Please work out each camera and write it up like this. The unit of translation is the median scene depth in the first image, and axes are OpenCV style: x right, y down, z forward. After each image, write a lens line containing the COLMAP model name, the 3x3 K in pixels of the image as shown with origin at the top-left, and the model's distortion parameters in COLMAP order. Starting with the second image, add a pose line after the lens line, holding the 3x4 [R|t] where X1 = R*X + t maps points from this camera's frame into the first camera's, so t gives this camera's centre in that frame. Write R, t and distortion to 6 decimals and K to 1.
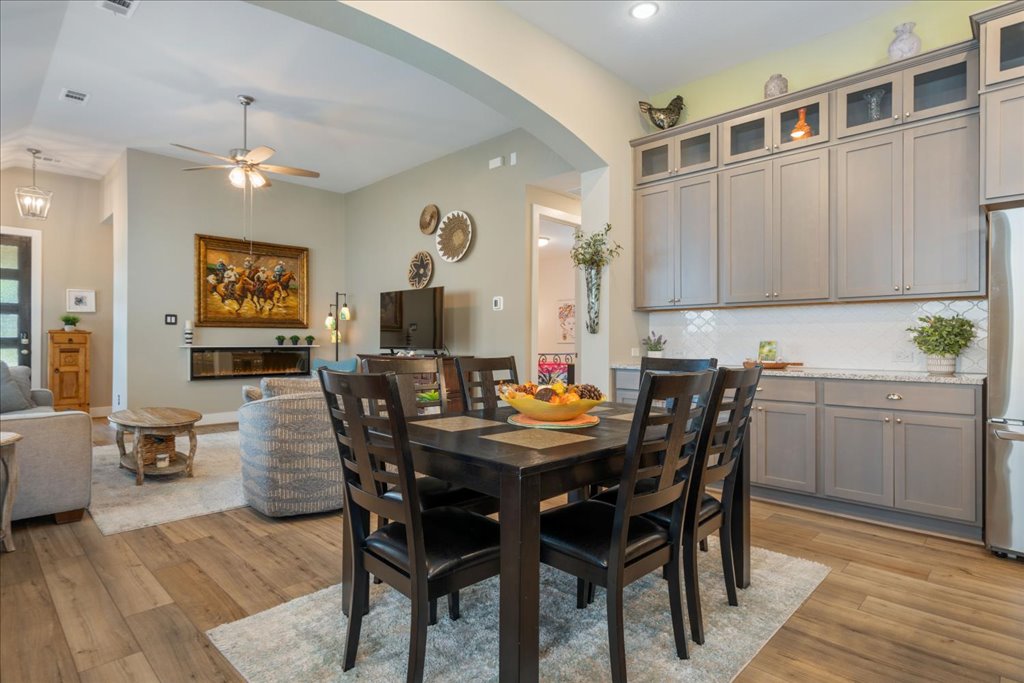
lens RADIAL K [[543.6, 0, 516.0], [0, 543.6, 339.1], [0, 0, 1]] dist [0.008115, -0.002614]
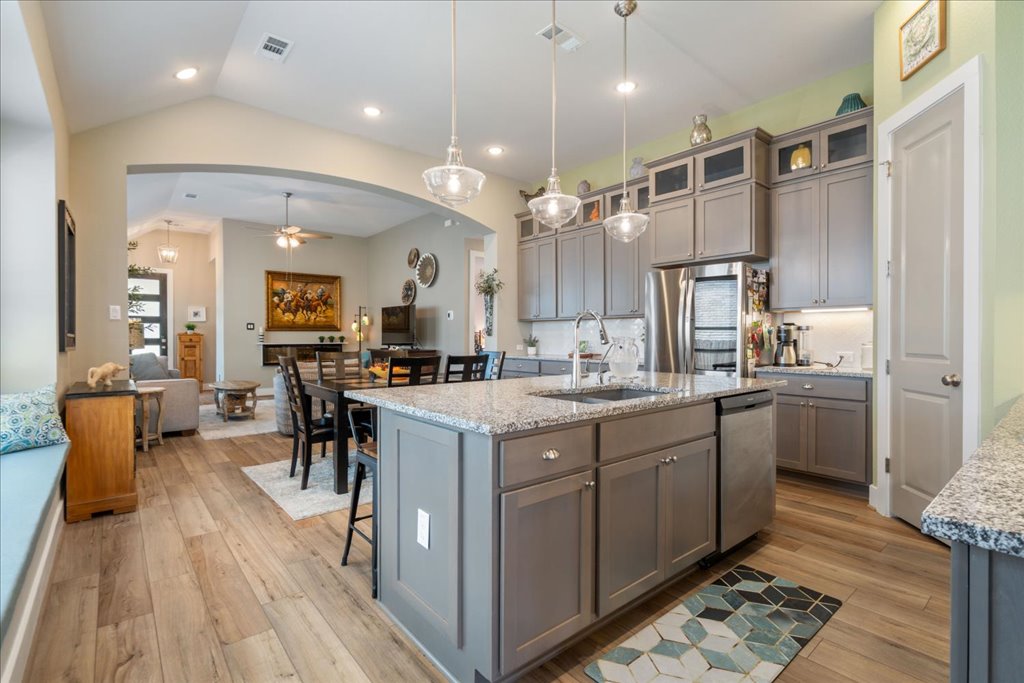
lens RADIAL K [[470.0, 0, 508.6], [0, 470.0, 339.6], [0, 0, 1]] dist [-0.001569, 0.000543]
pose [[0.995485, -0.002111, -0.094900, 0.225552], [0.002946, 0.999958, 0.008657, -0.007779], [0.094878, -0.008898, 0.995449, -0.261912]]
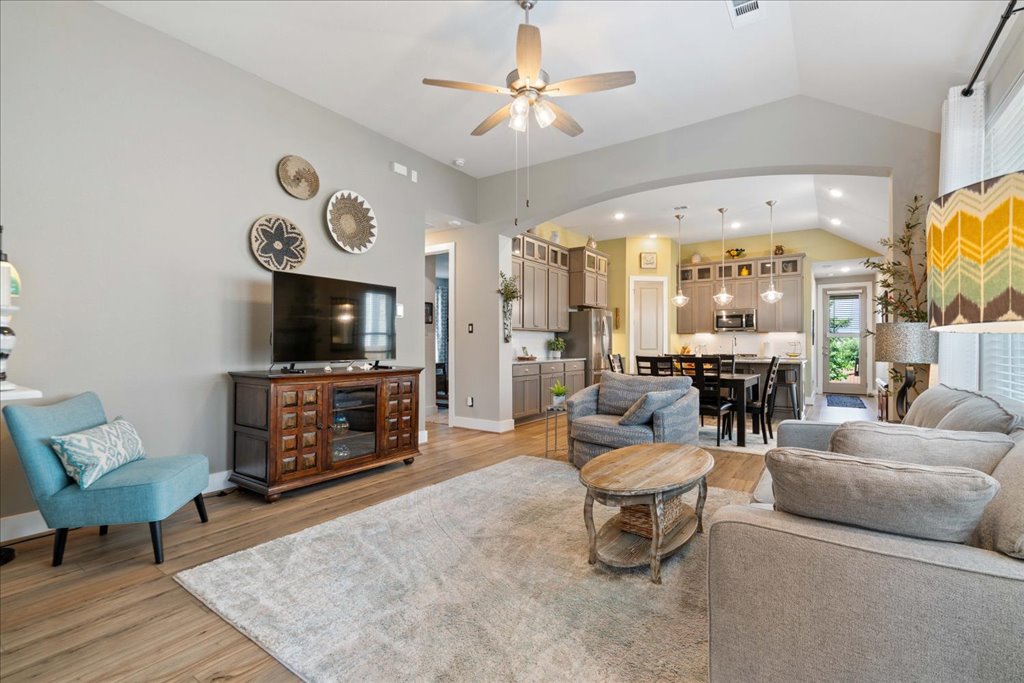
lens RADIAL K [[470.0, 0, 512.7], [0, 470.0, 345.1], [0, 0, 1]] dist [-0.001569, 0.000543]
pose [[-0.172200, -0.005686, 0.985046, -0.822116], [-0.003974, 0.999979, 0.005078, -0.005953], [-0.985054, -0.003040, -0.172219, 0.840286]]
